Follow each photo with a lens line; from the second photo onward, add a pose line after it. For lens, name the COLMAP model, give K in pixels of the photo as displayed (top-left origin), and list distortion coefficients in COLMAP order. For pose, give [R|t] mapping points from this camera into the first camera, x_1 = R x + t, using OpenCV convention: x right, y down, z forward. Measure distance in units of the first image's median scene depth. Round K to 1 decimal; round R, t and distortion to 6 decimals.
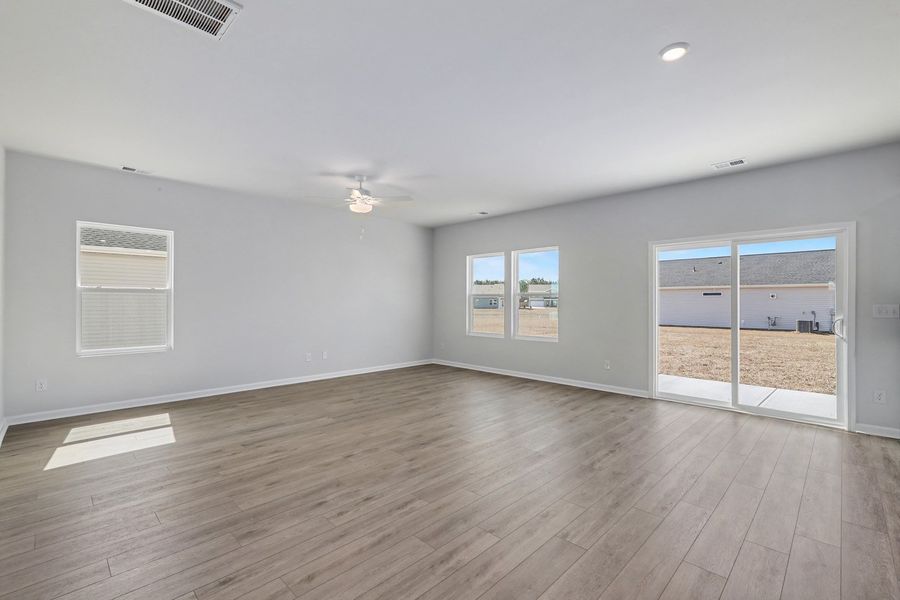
lens RADIAL K [[408.4, 0, 451.7], [0, 408.4, 302.2], [0, 0, 1]] dist [-0.002022, -0.000389]
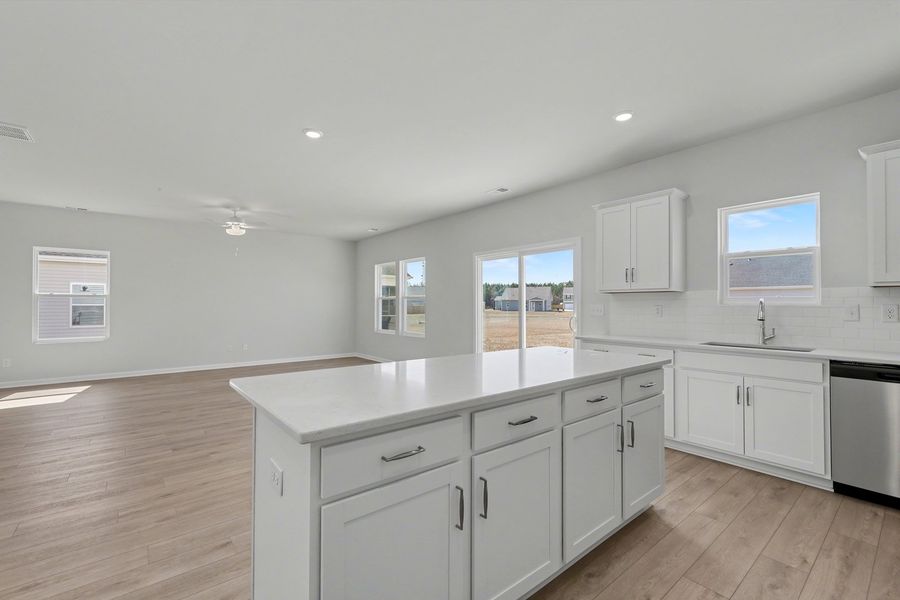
lens RADIAL K [[399.5, 0, 452.8], [0, 399.5, 301.3], [0, 0, 1]] dist [-0.000665, -0.000179]
pose [[0.993732, -0.002048, -0.111773, 0.591898], [0.001034, 0.999958, -0.009122, 0.003440], [0.111787, 0.008949, 0.993692, -0.180601]]
